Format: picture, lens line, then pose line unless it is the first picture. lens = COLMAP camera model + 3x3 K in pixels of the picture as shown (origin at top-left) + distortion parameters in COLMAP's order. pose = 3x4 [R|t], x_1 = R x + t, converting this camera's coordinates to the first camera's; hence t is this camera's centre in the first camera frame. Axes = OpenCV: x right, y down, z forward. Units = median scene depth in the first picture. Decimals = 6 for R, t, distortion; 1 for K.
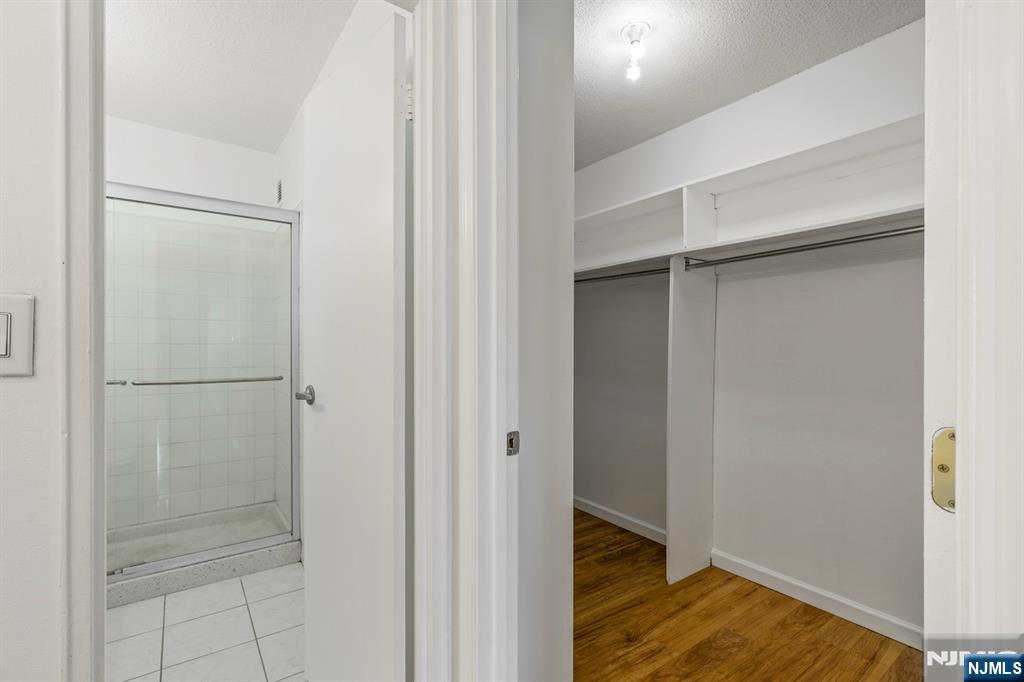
lens RADIAL K [[466.2, 0, 511.2], [0, 466.2, 350.3], [0, 0, 1]] dist [-0.003962, -0.000434]
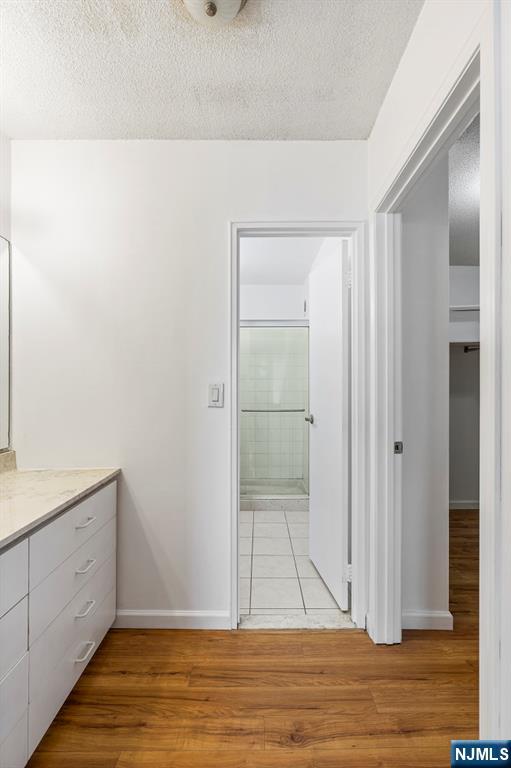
lens RADIAL K [[349.6, 0, 257.5], [0, 349.6, 384.5], [0, 0, 1]] dist [-0.003962, -0.000434]
pose [[0.810162, -0.010403, -0.586113, 0.225943], [-0.001851, 0.999792, -0.020305, -0.020369], [0.586203, 0.017535, 0.809975, -0.314155]]
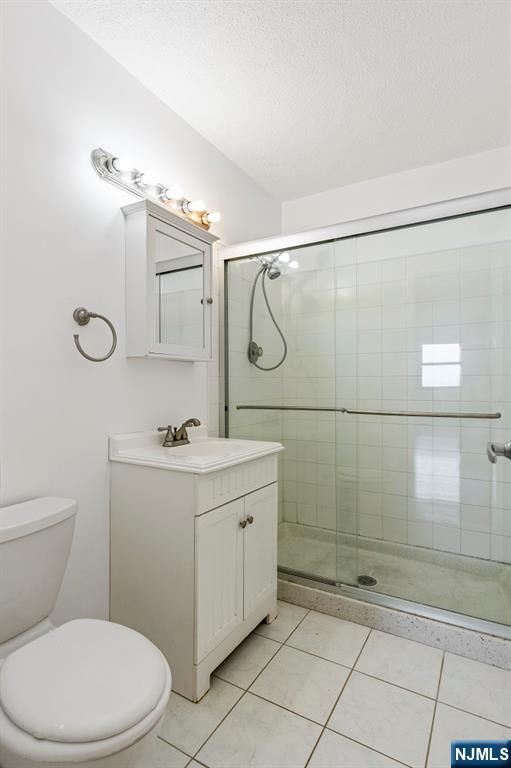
lens RADIAL K [[398.4, 0, 254.2], [0, 398.4, 386.4], [0, 0, 1]] dist [-0.001256, -0.000232]
pose [[0.405170, 0.000198, -0.914241, -0.080013], [-0.008375, 0.999959, -0.003495, 0.020915], [0.914203, 0.009072, 0.405155, 0.449089]]
